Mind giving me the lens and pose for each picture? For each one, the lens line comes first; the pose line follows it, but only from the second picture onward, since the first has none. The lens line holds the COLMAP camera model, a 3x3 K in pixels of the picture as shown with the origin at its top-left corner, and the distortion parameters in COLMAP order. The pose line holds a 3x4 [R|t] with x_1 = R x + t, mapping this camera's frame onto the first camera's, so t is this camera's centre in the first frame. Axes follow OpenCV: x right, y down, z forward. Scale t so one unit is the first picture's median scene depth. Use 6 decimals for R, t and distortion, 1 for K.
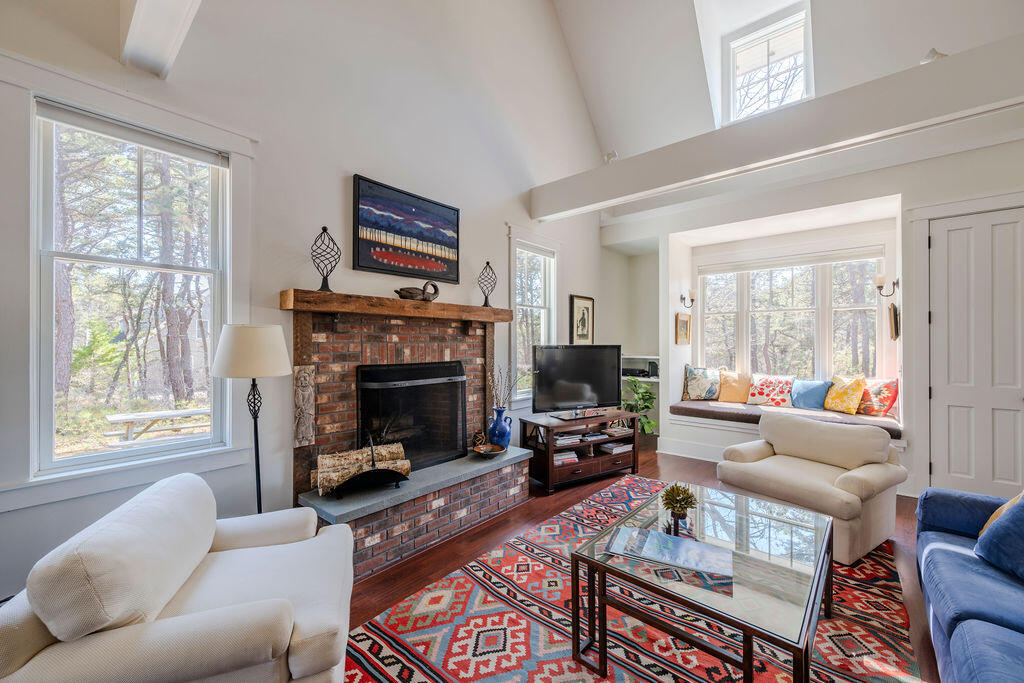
lens RADIAL K [[400.9, 0, 512.0], [0, 400.9, 341.5], [0, 0, 1]] dist [-0.001365, -0.000147]
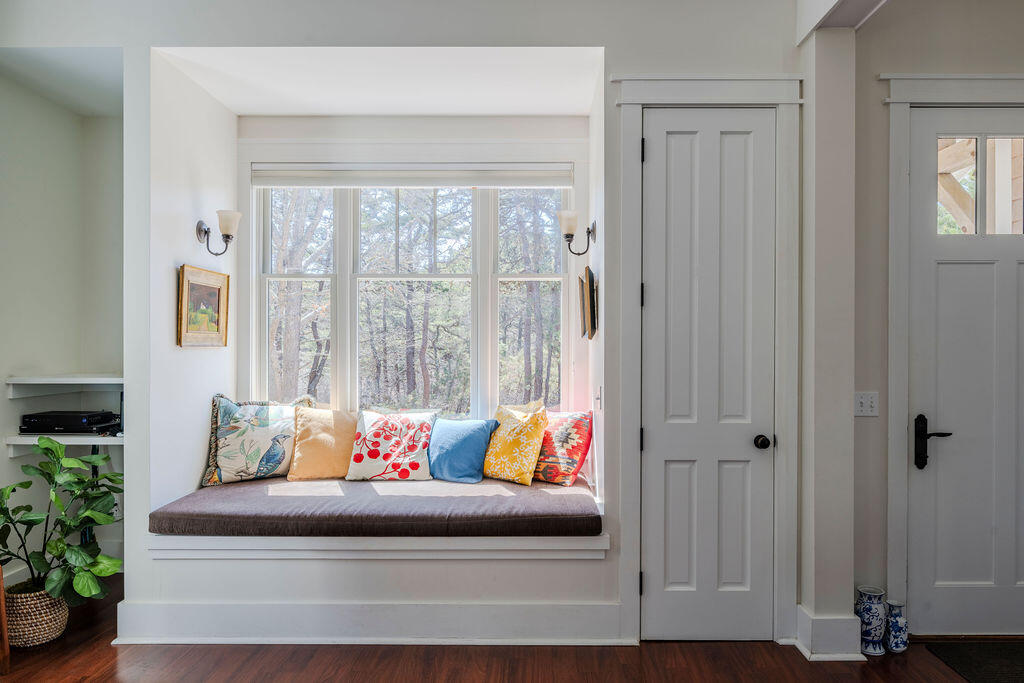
lens RADIAL K [[400.9, 0, 512.0], [0, 400.9, 341.5], [0, 0, 1]] dist [-0.001365, -0.000147]
pose [[0.779793, 0.008854, 0.625975, 0.468354], [-0.005178, 0.999957, -0.007694, 0.004772], [-0.626016, 0.002759, 0.779805, 0.559365]]
